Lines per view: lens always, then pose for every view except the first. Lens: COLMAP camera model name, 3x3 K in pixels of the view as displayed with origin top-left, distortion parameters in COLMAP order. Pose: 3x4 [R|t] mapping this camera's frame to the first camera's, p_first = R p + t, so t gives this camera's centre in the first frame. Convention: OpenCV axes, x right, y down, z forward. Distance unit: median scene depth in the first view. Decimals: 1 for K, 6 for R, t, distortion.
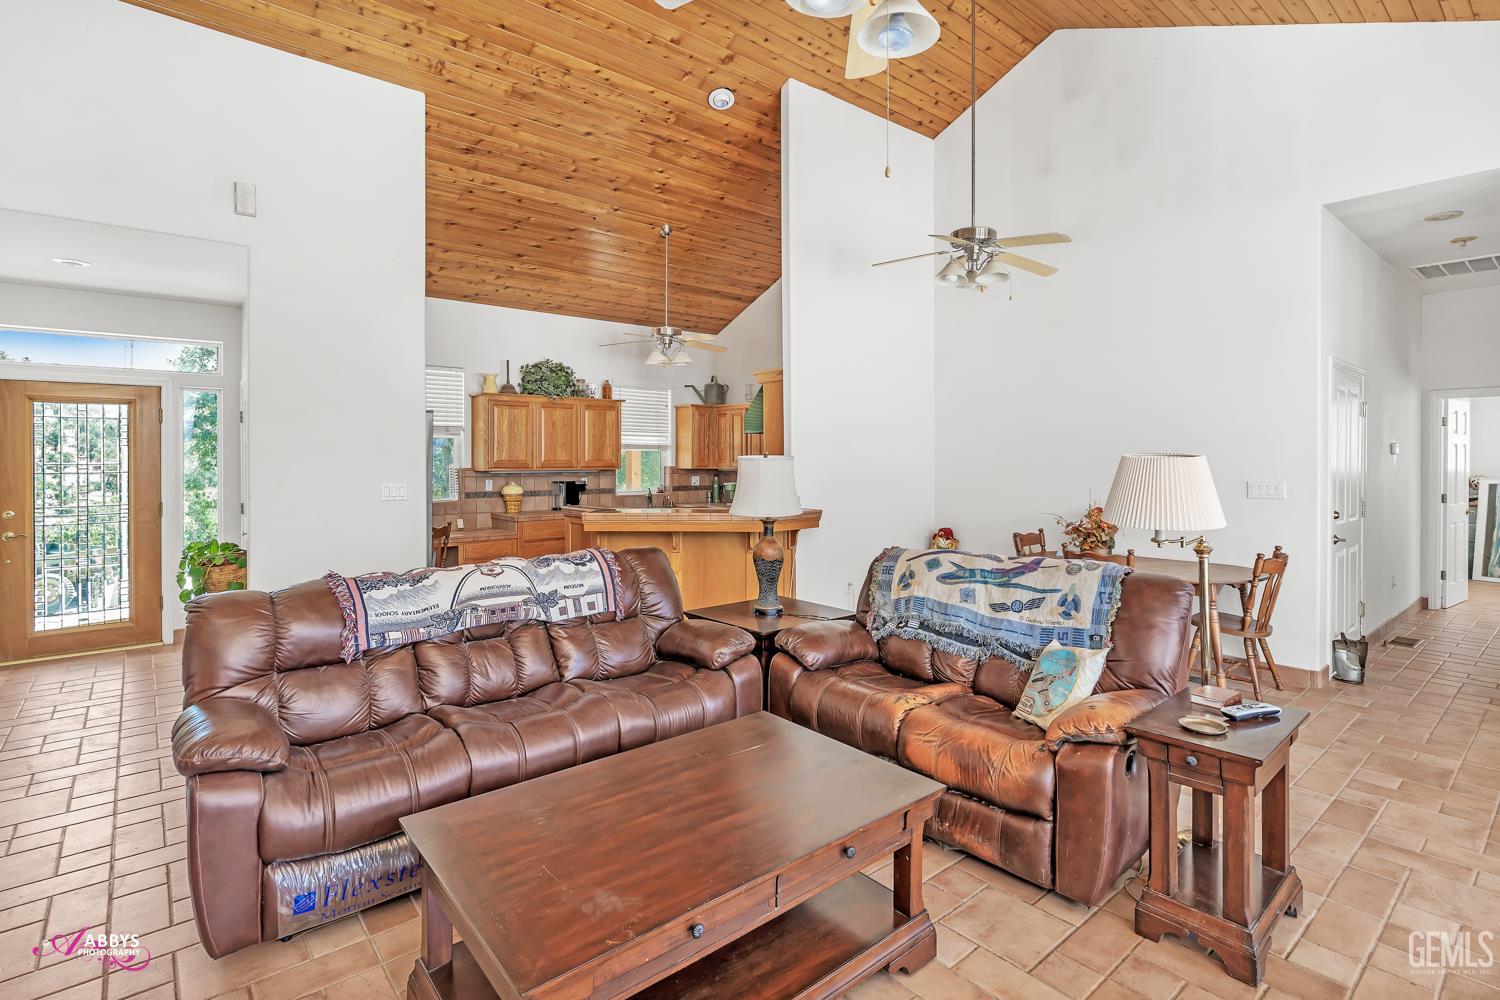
lens RADIAL K [[721.0, 0, 744.6], [0, 721.0, 461.5], [0, 0, 1]] dist [0.000837, 0.000871]
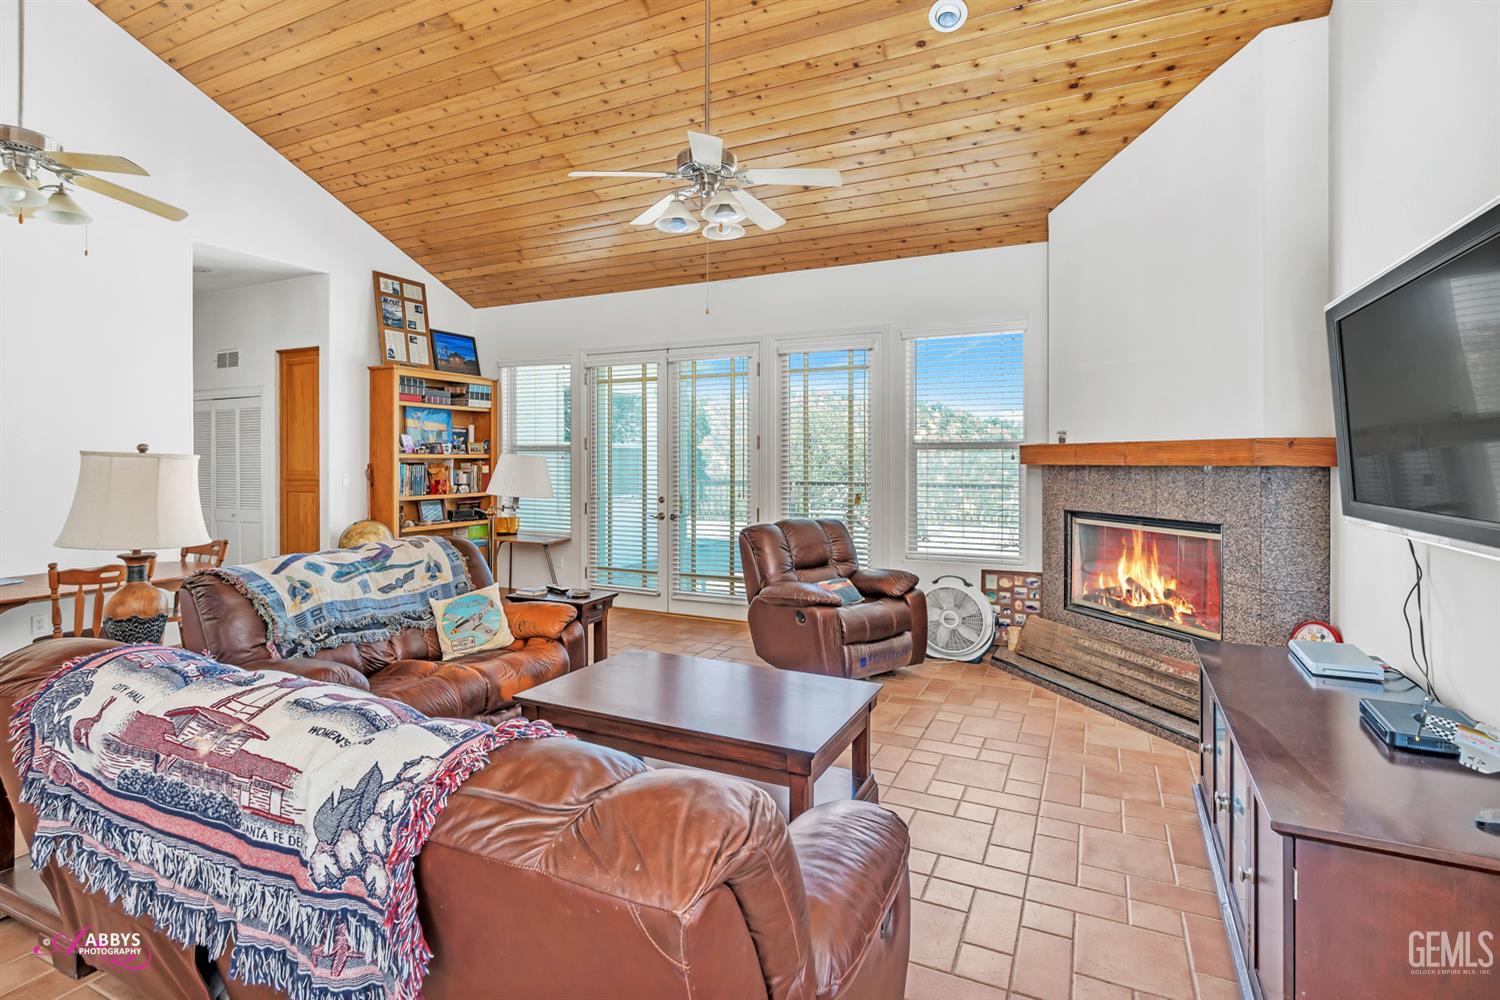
lens RADIAL K [[721.0, 0, 770.2], [0, 721.0, 457.9], [0, 0, 1]] dist [0.000837, 0.000871]
pose [[-0.428415, 0.000058, 0.903582, -0.946965], [0.000670, 1.000000, 0.000254, -0.003011], [-0.903582, 0.000715, -0.428415, 0.961147]]
